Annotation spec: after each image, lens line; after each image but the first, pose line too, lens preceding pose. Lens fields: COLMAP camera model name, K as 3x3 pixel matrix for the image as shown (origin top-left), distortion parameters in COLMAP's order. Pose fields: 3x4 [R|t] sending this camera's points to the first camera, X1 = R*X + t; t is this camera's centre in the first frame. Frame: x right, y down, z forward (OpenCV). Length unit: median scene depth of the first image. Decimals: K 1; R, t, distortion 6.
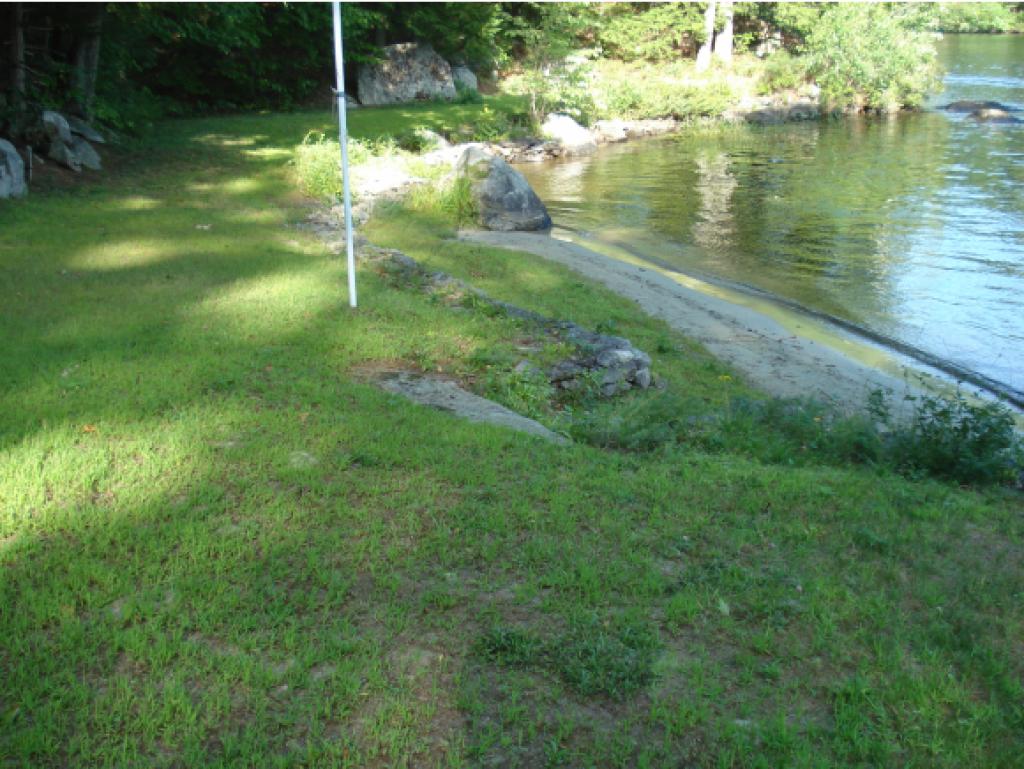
lens RADIAL K [[1150.9, 0, 512.7], [0, 1150.9, 391.3], [0, 0, 1]] dist [-0.100948, 0.000000]
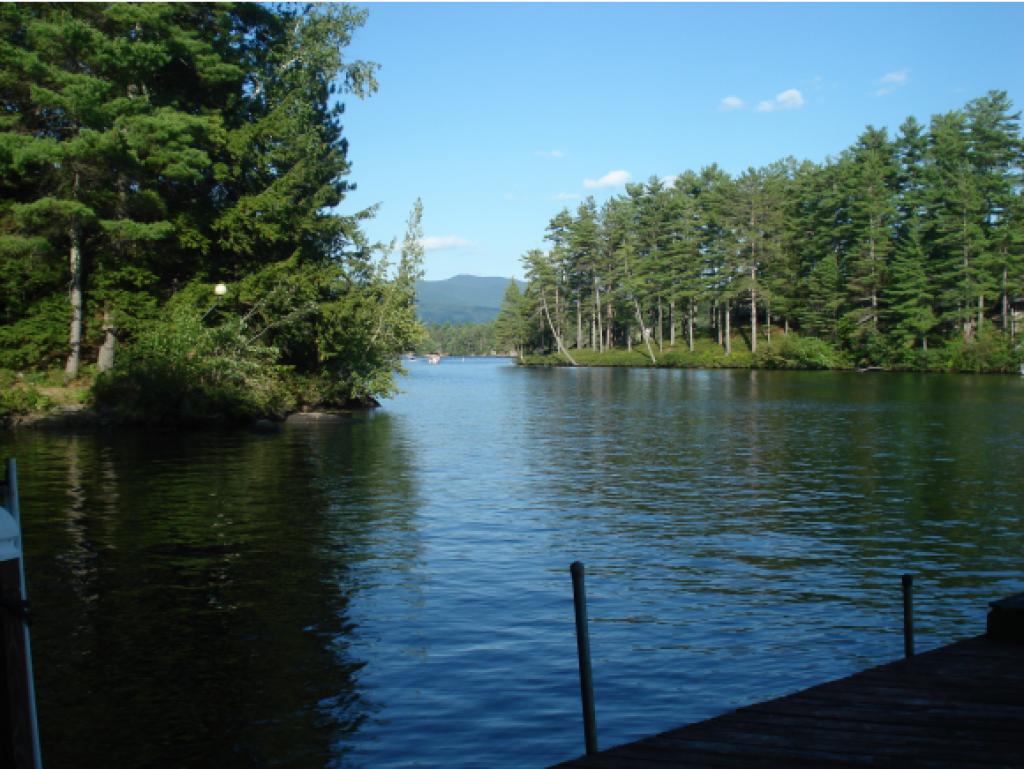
lens RADIAL K [[1150.9, 0, 507.4], [0, 1150.9, 396.0], [0, 0, 1]] dist [-0.100948, 0.000000]
pose [[0.999129, 0.037802, 0.017654, 0.633645], [-0.031518, 0.961128, -0.274299, 0.001517], [-0.027336, 0.273503, 0.961483, 0.011230]]
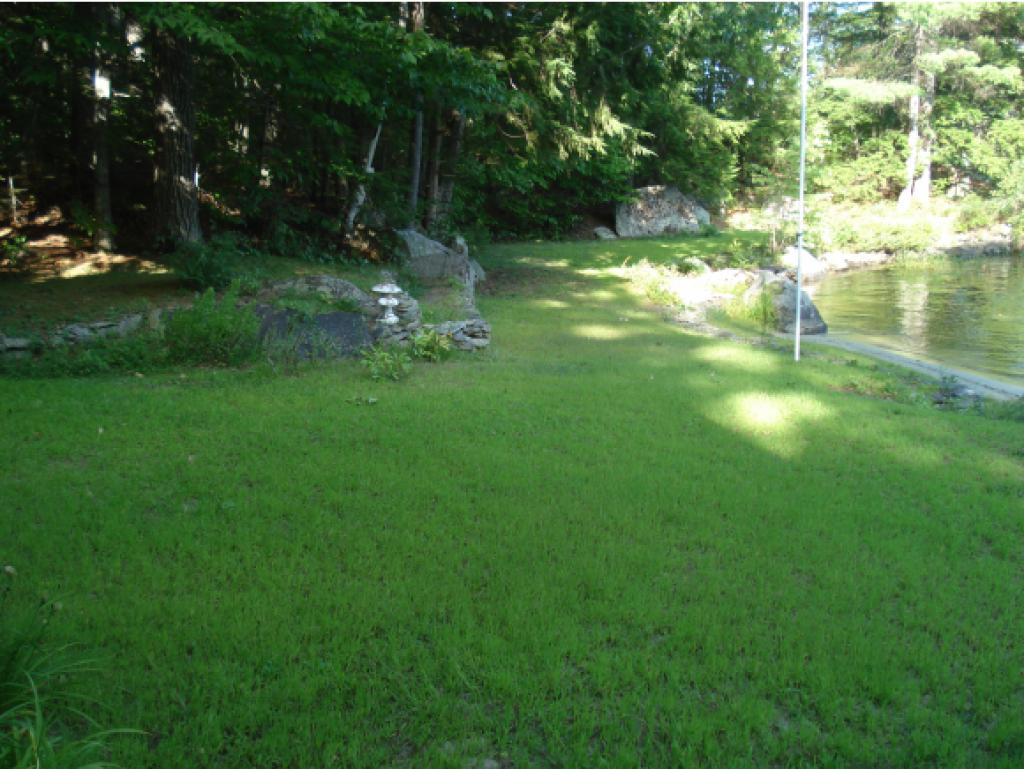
lens RADIAL K [[1150.9, 0, 518.5], [0, 1150.9, 395.1], [0, 0, 1]] dist [-0.100948, 0.000000]
pose [[0.992507, 0.026133, -0.119357, -0.087928], [-0.038871, 0.993641, -0.105670, 0.042600], [0.115837, 0.109518, 0.987212, -0.170151]]
